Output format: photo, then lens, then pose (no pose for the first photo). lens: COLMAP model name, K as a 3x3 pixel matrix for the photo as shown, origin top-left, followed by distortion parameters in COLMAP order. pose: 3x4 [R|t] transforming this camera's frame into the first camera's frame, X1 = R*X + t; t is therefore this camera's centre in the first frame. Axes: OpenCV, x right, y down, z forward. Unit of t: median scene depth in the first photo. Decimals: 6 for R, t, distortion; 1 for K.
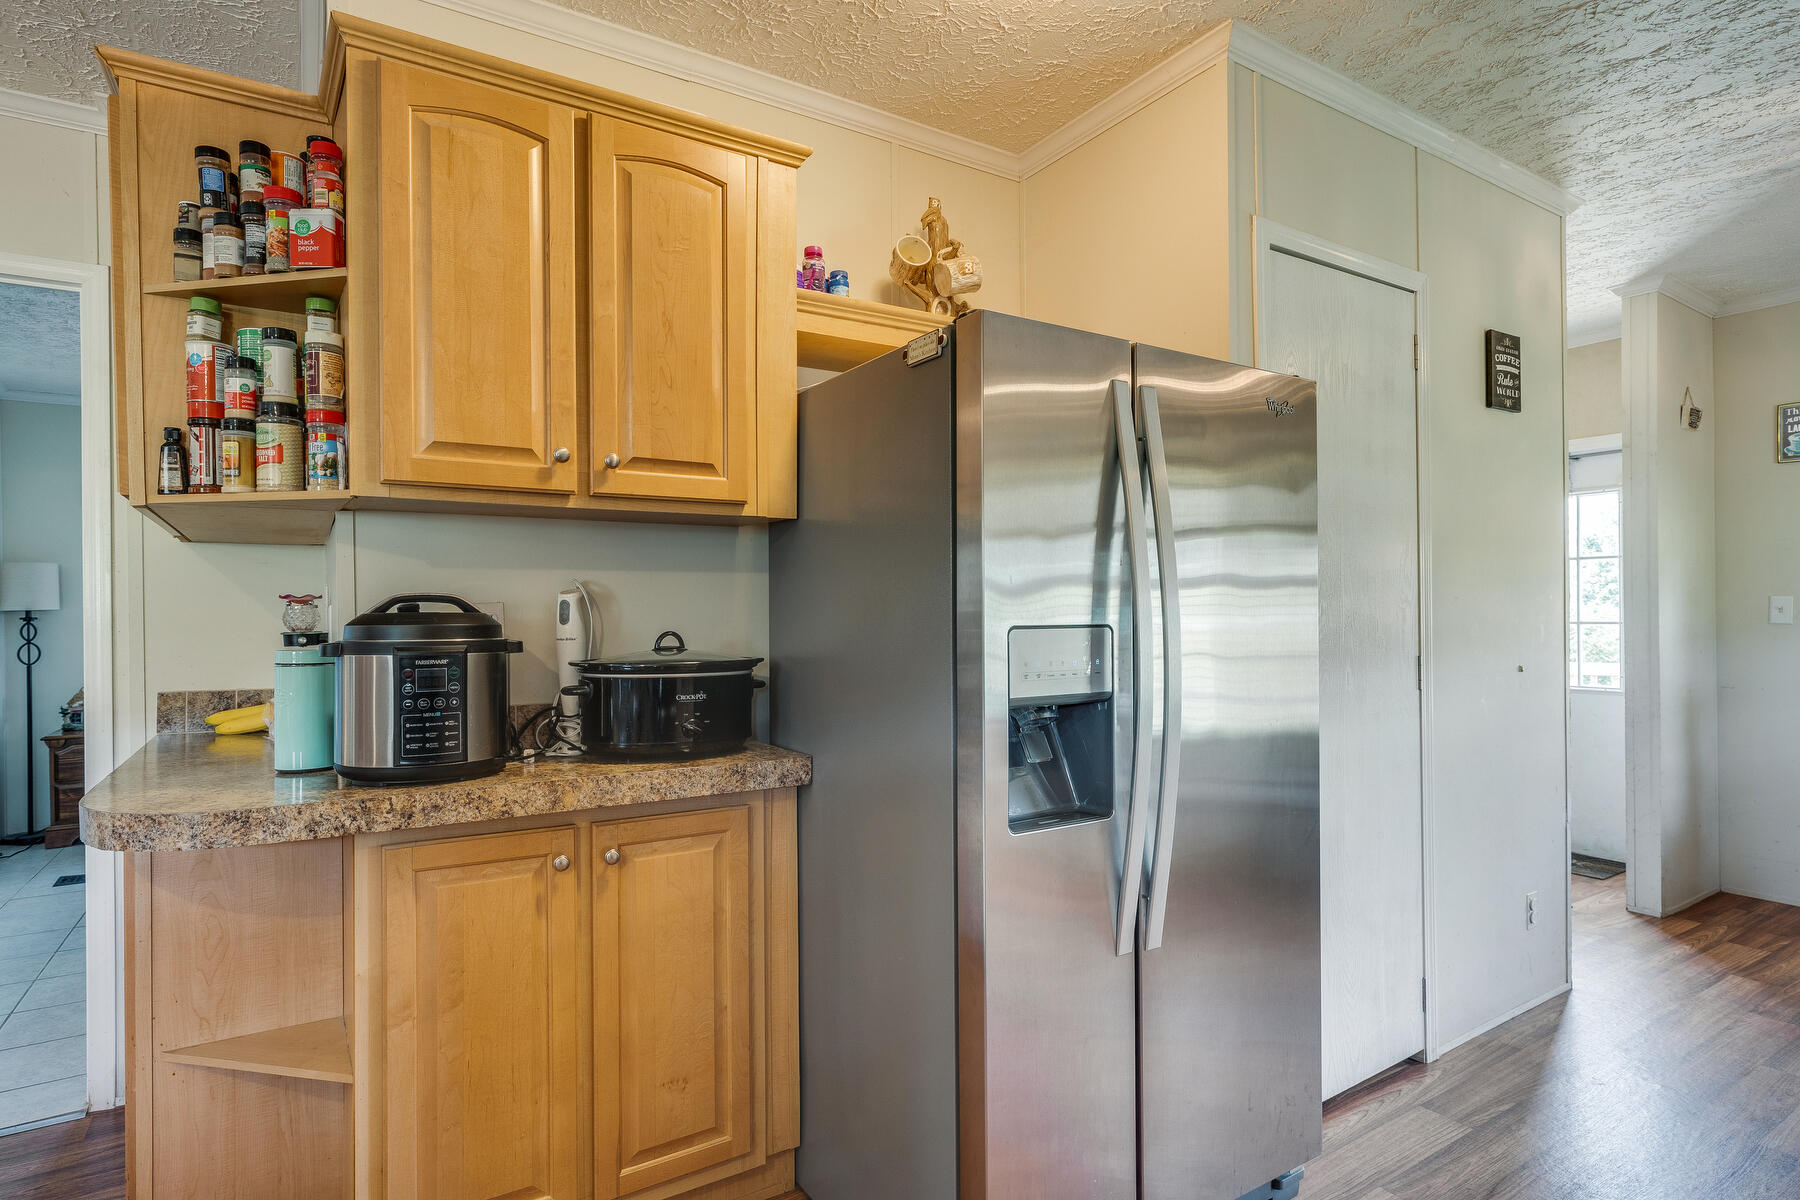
lens RADIAL K [[939.6, 0, 902.5], [0, 939.6, 601.5], [0, 0, 1]] dist [0.003822, 0.000983]
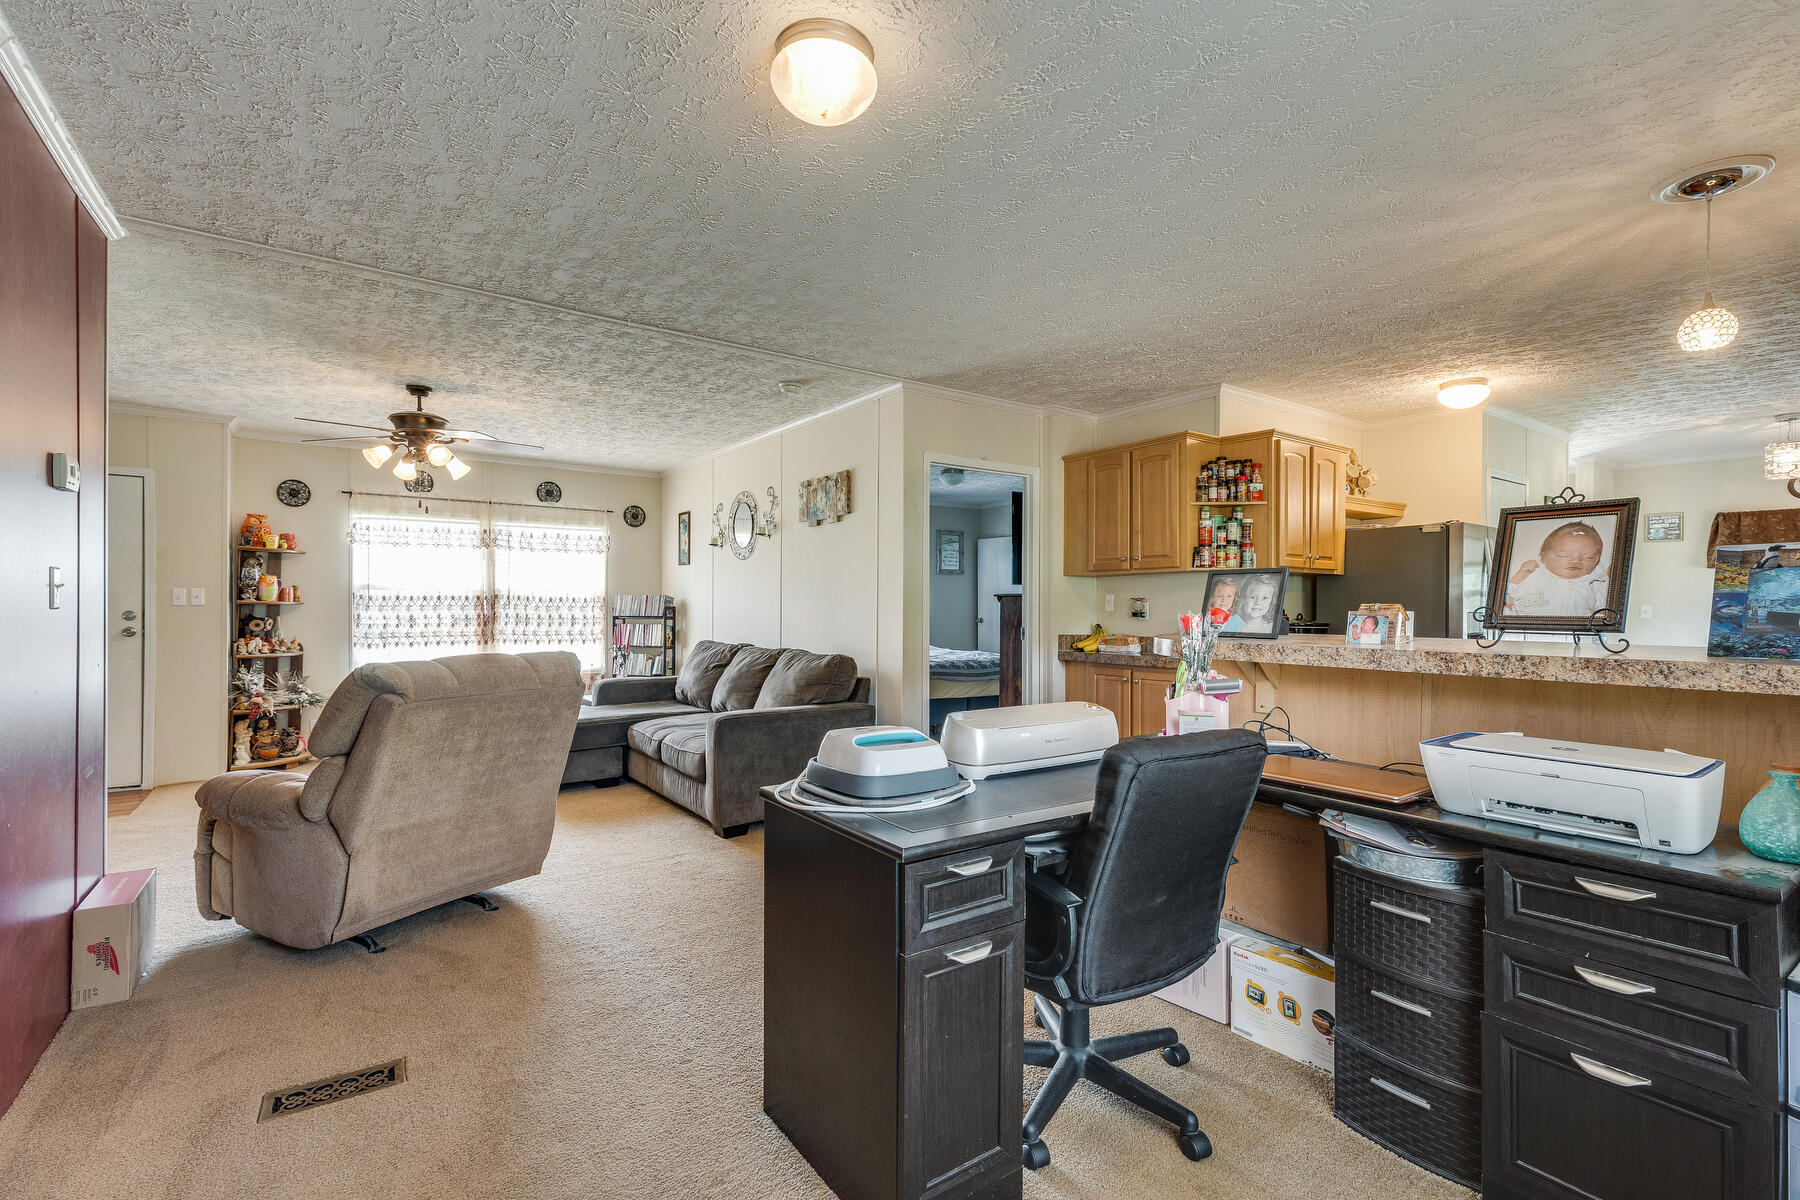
lens RADIAL K [[810.7, 0, 898.2], [0, 810.7, 603.2], [0, 0, 1]] dist [0.003301, 0.000472]
pose [[0.998409, 0.011317, 0.055239, -1.781918], [-0.011444, 0.999933, 0.001974, 0.009230], [-0.055213, -0.002603, 0.998471, -1.548641]]
